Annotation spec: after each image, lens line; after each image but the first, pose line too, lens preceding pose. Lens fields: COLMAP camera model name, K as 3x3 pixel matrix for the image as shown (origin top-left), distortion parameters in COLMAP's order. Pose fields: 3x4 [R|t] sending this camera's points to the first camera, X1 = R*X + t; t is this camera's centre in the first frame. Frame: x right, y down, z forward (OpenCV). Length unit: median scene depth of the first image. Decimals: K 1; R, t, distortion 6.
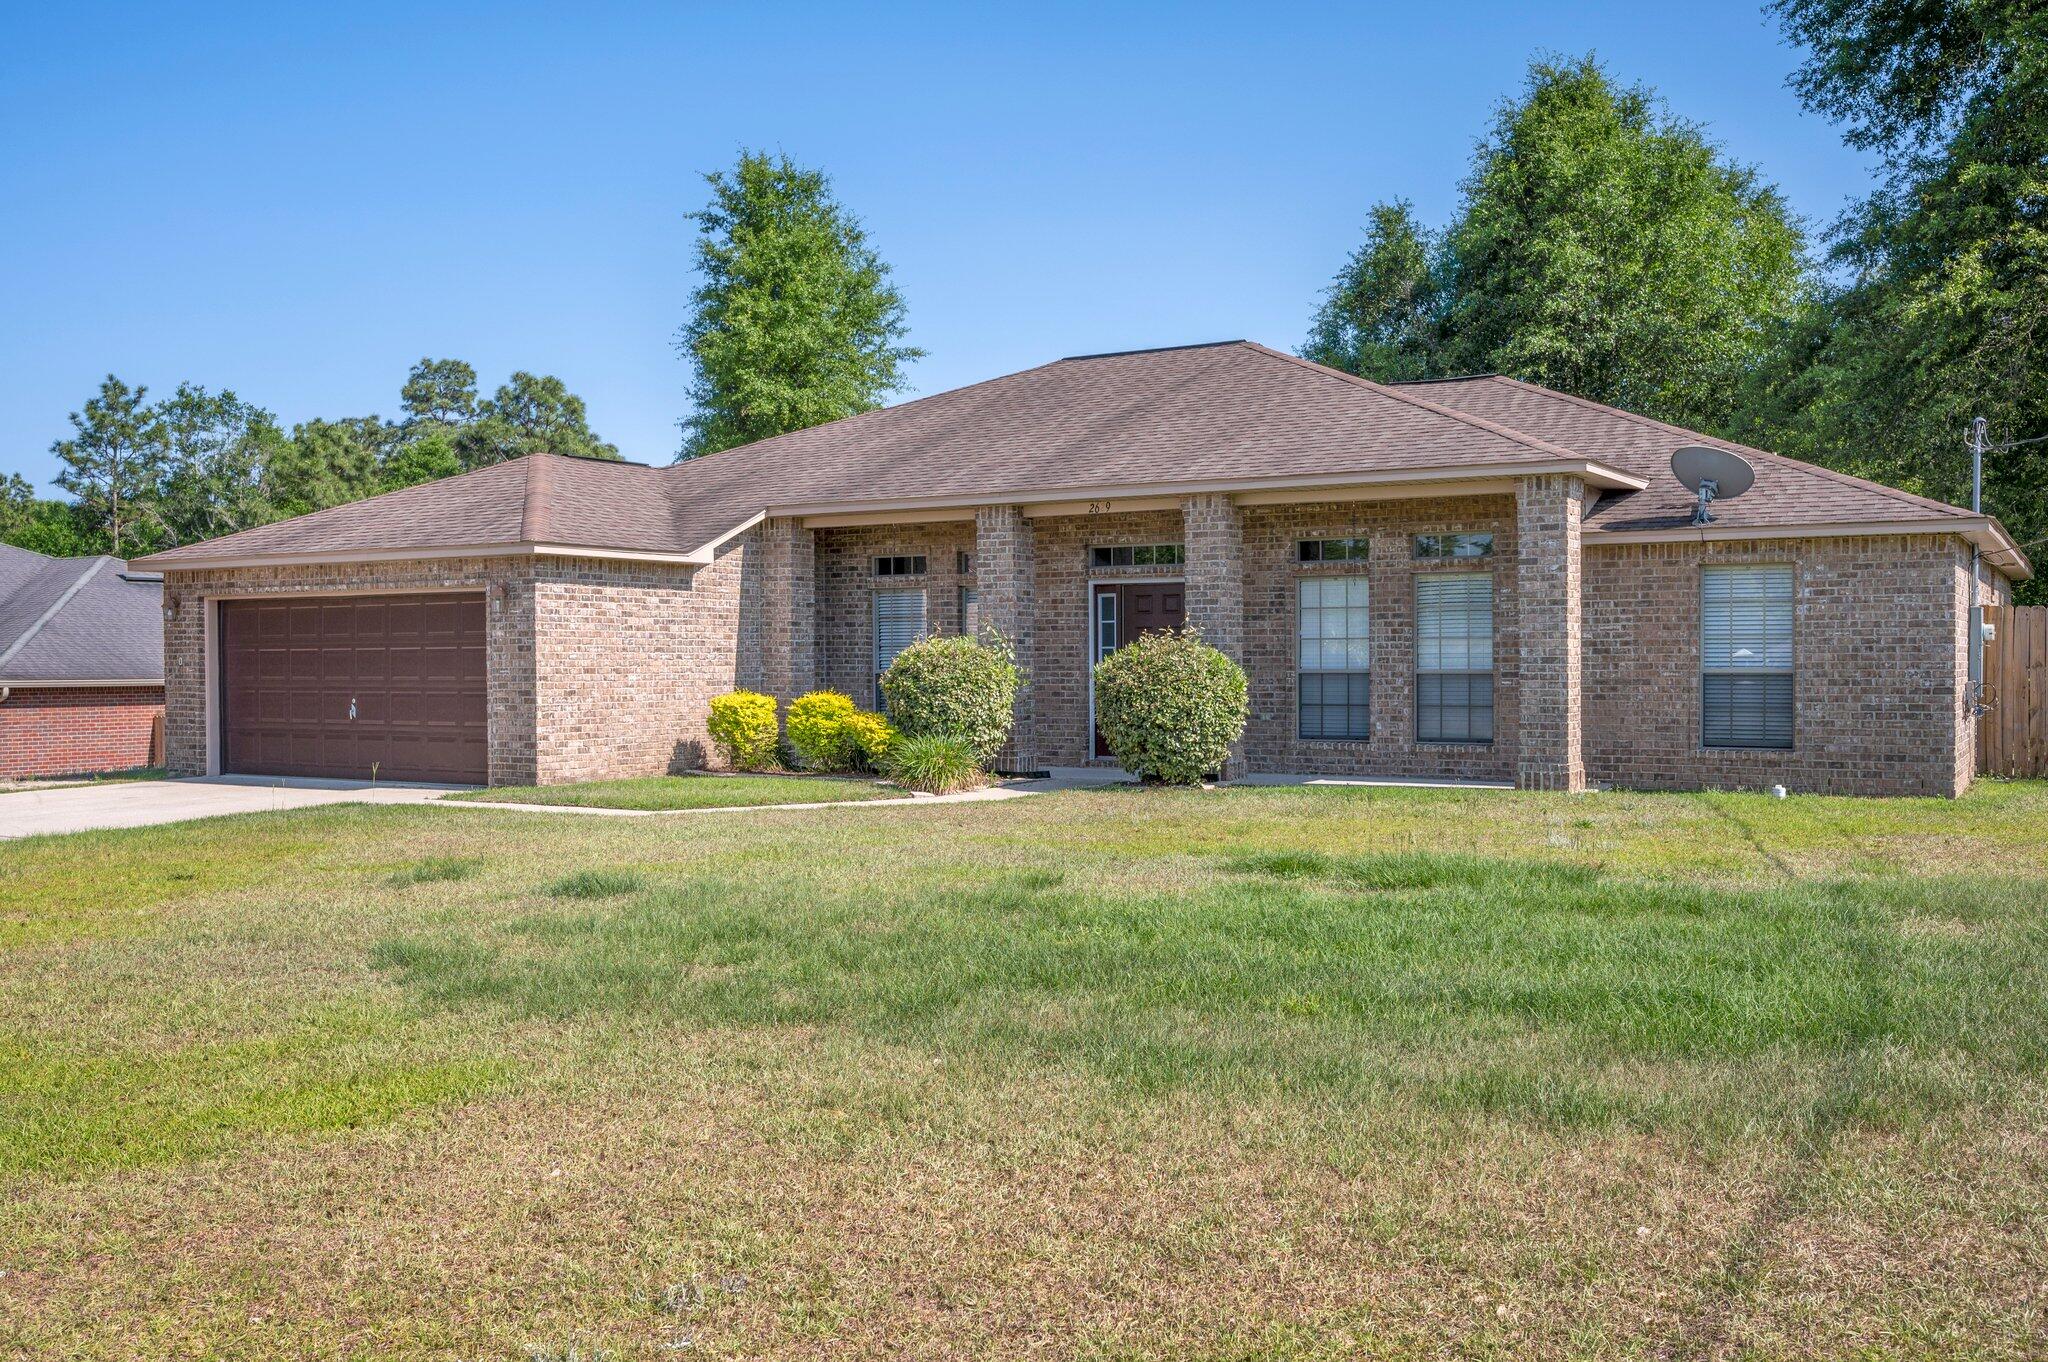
lens RADIAL K [[1785.9, 0, 1032.1], [0, 1785.9, 682.1], [0, 0, 1]] dist [-0.012339, -0.012617]
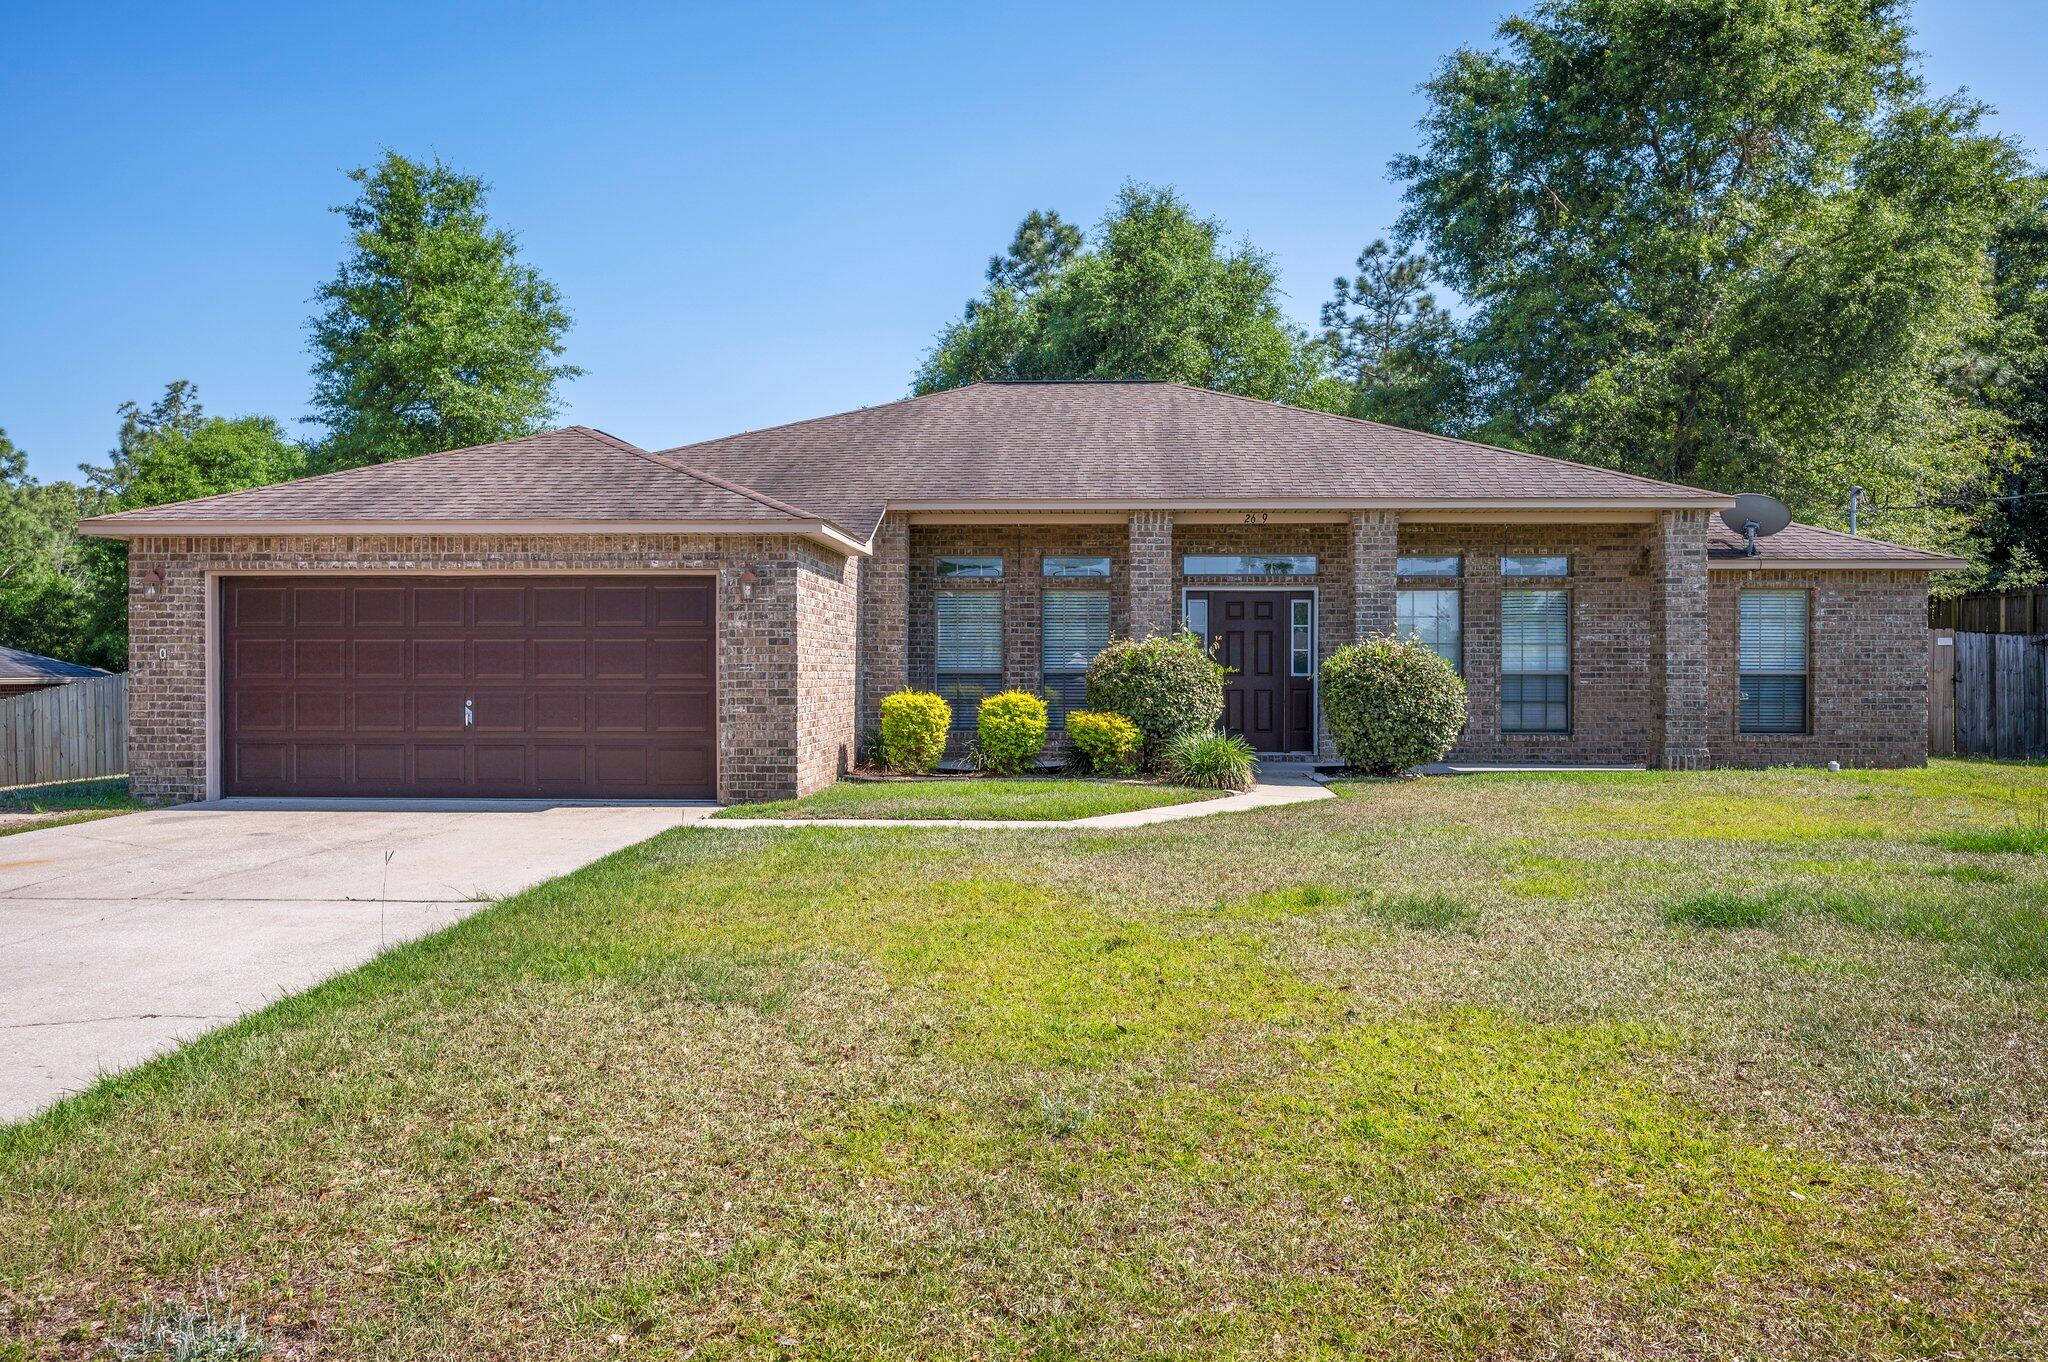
lens RADIAL K [[1408.3, 0, 1026.6], [0, 1408.3, 680.1], [0, 0, 1]] dist [-0.008305, -0.001809]
pose [[0.885900, 0.001821, 0.463873, -0.489653], [0.000213, 0.999991, -0.004333, 0.002938], [-0.463877, 0.003937, 0.885891, 0.326407]]
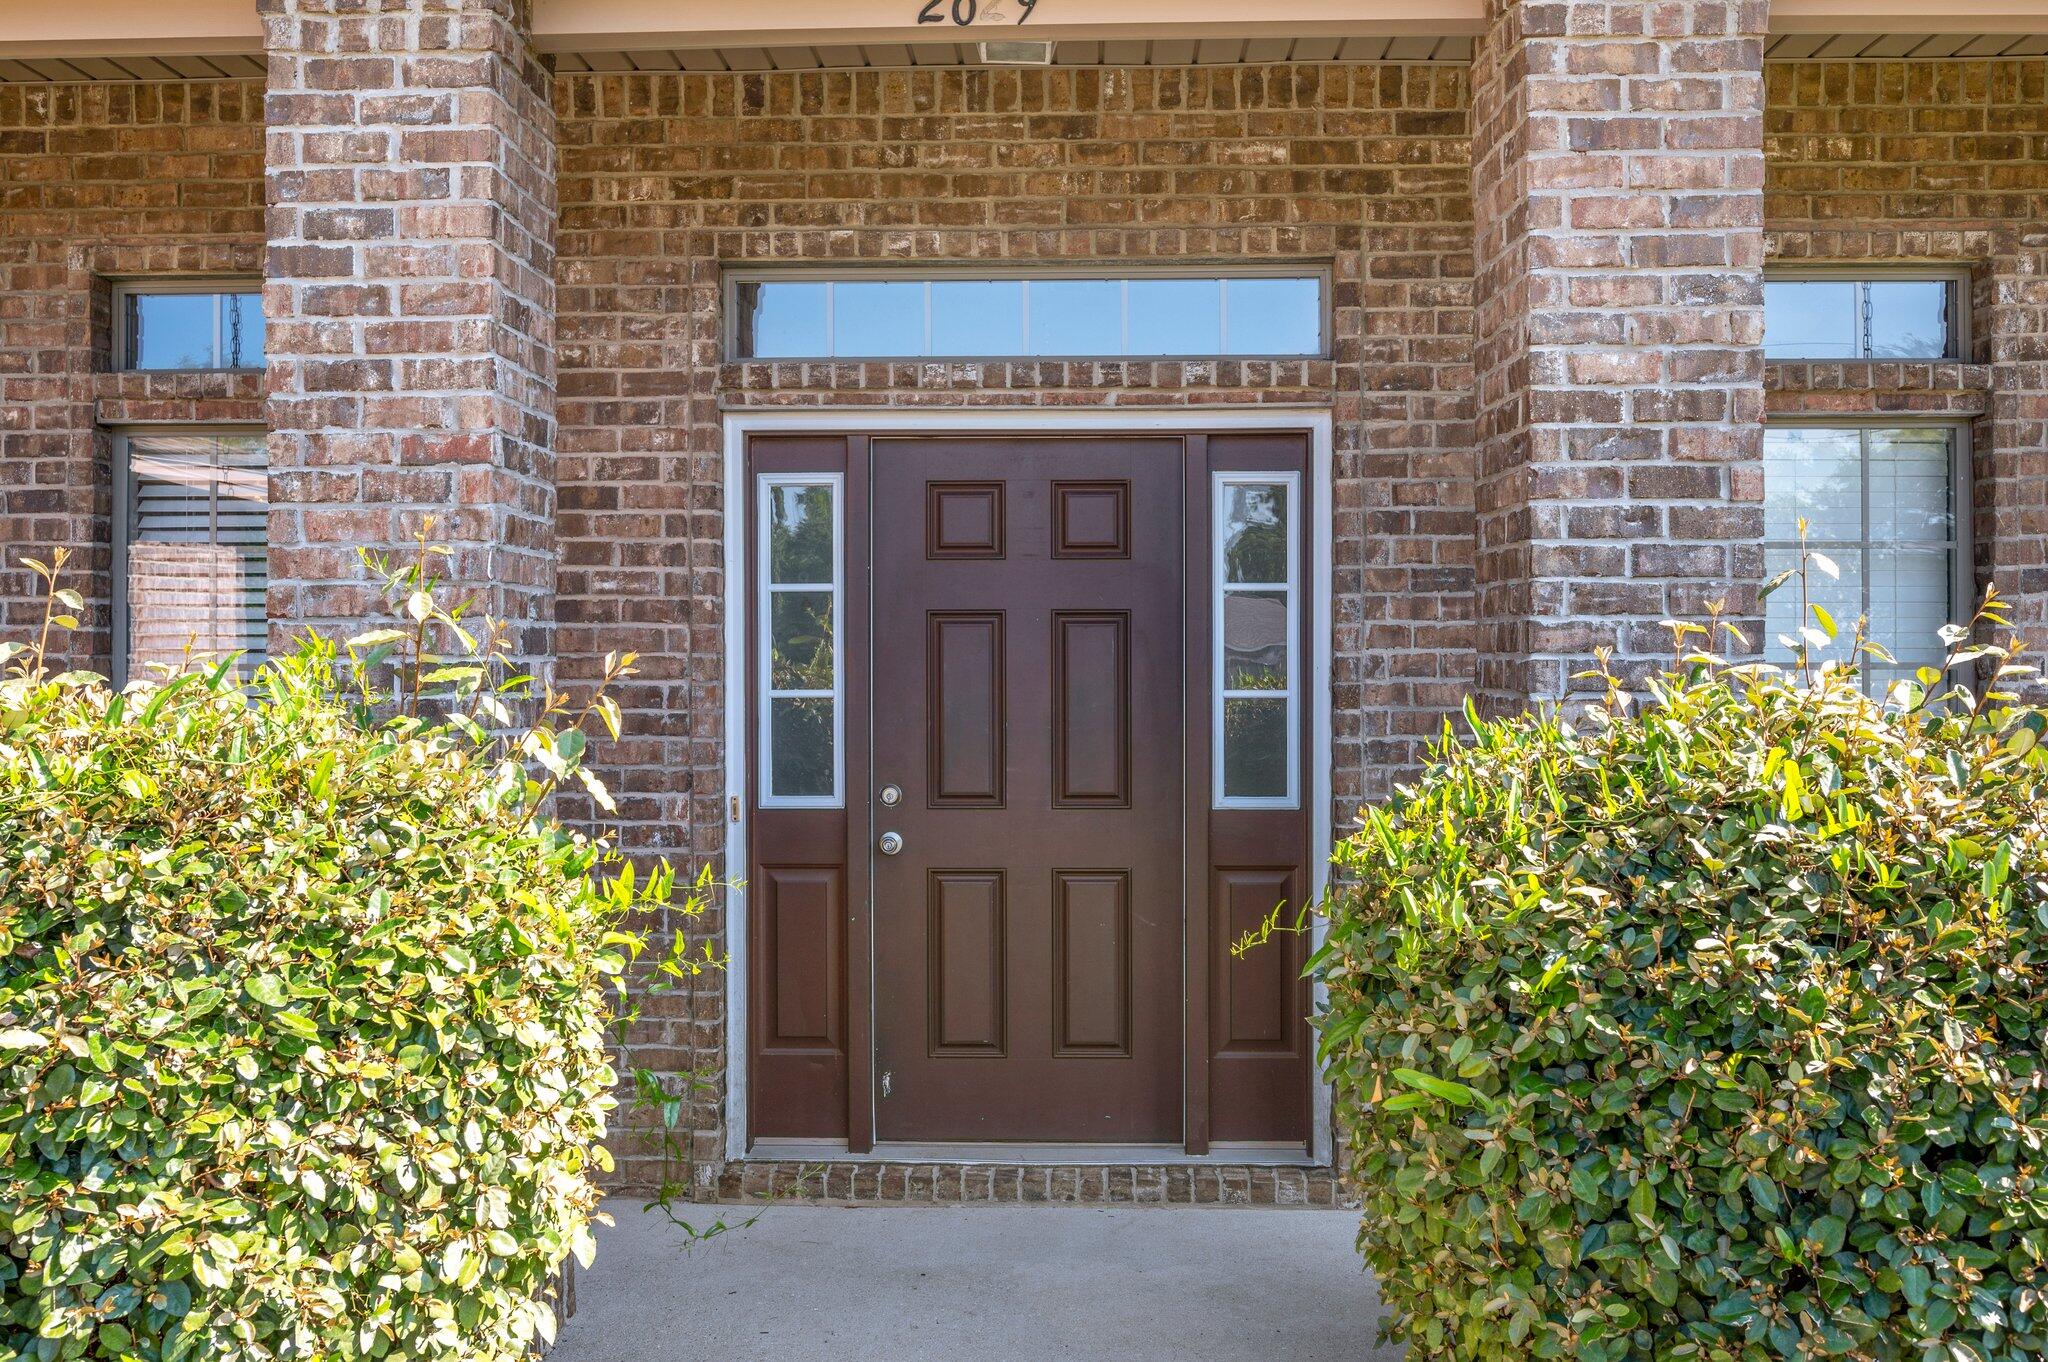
lens RADIAL K [[1785.9, 0, 1025.4], [0, 1785.9, 661.3], [0, 0, 1]] dist [-0.012339, -0.012617]
pose [[0.877764, 0.000079, 0.479093, -0.052916], [0.003069, 0.999979, -0.005787, -0.024564], [-0.479083, 0.006550, 0.877745, 0.851865]]
